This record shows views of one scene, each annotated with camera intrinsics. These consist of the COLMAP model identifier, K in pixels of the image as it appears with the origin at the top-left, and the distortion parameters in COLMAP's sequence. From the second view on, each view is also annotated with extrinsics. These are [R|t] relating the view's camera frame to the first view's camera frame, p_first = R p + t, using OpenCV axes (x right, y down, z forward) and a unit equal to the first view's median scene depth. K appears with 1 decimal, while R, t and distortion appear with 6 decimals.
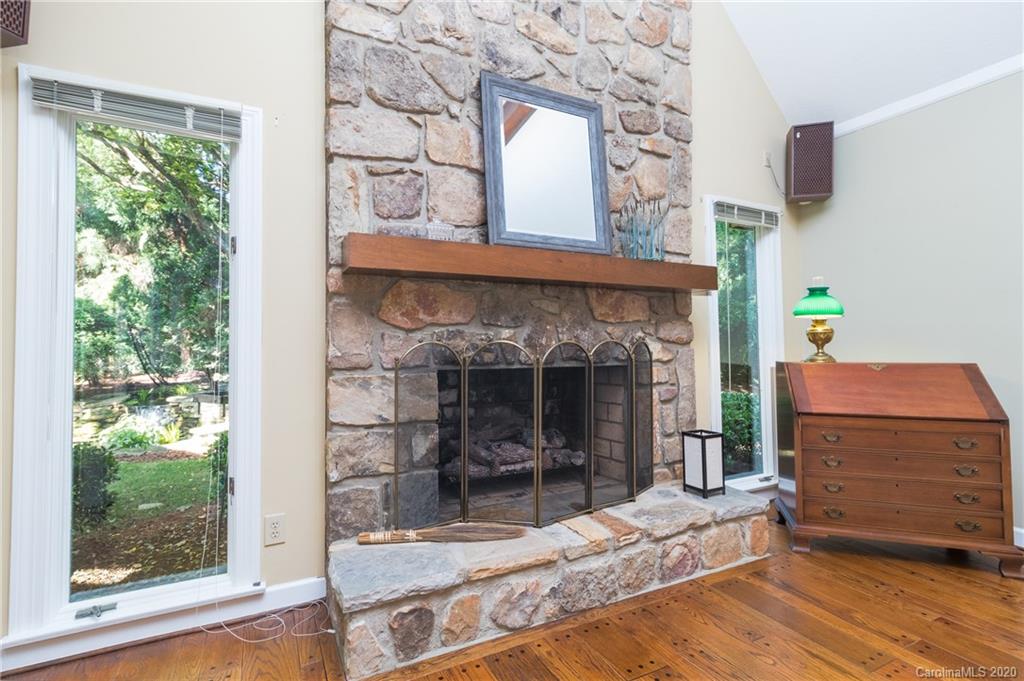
lens RADIAL K [[479.2, 0, 507.9], [0, 479.2, 334.8], [0, 0, 1]] dist [0.003488, 0.001313]
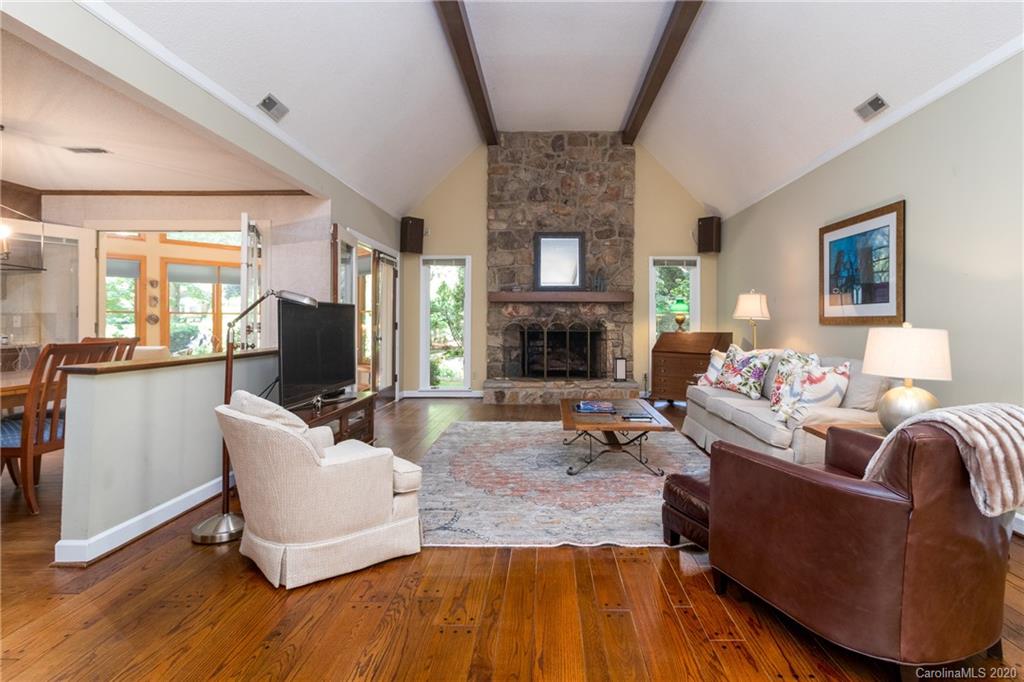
lens RADIAL K [[479.2, 0, 546.1], [0, 479.2, 323.3], [0, 0, 1]] dist [0.003488, 0.001313]
pose [[0.892796, 0.009064, -0.450370, 1.179975], [-0.000635, 0.999822, 0.018865, -0.028766], [0.450460, -0.016556, 0.892643, -1.429525]]
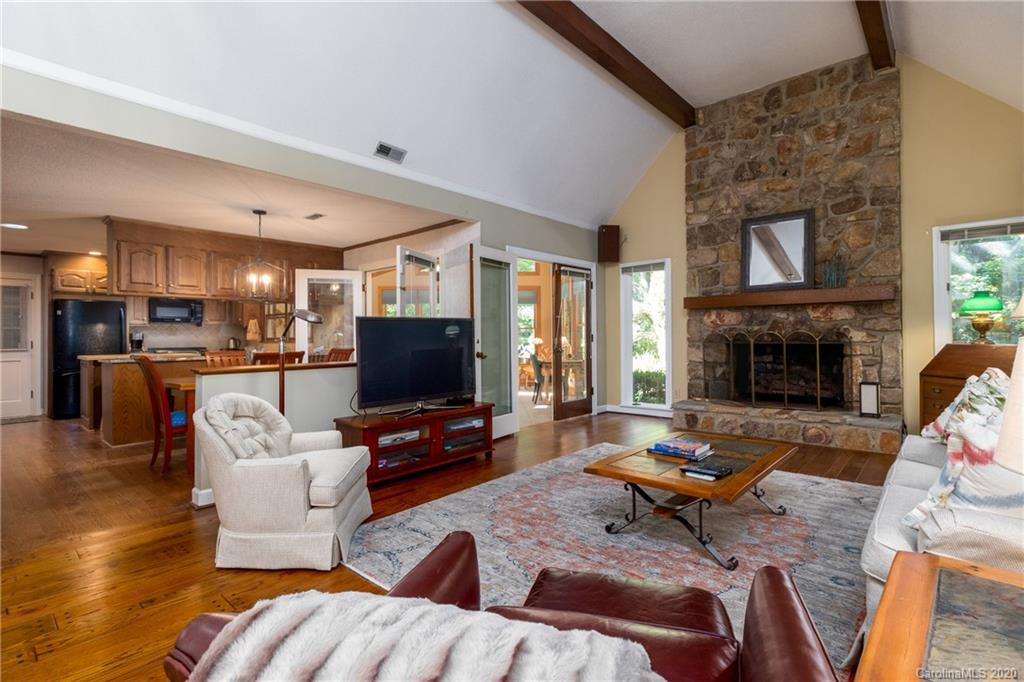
lens RADIAL K [[479.2, 0, 535.0], [0, 479.2, 332.7], [0, 0, 1]] dist [0.003488, 0.001313]
pose [[0.400038, -0.003680, -0.916491, 1.496690], [0.023476, 0.999705, 0.006232, -0.017260], [0.916198, -0.024009, 0.400006, -0.798196]]
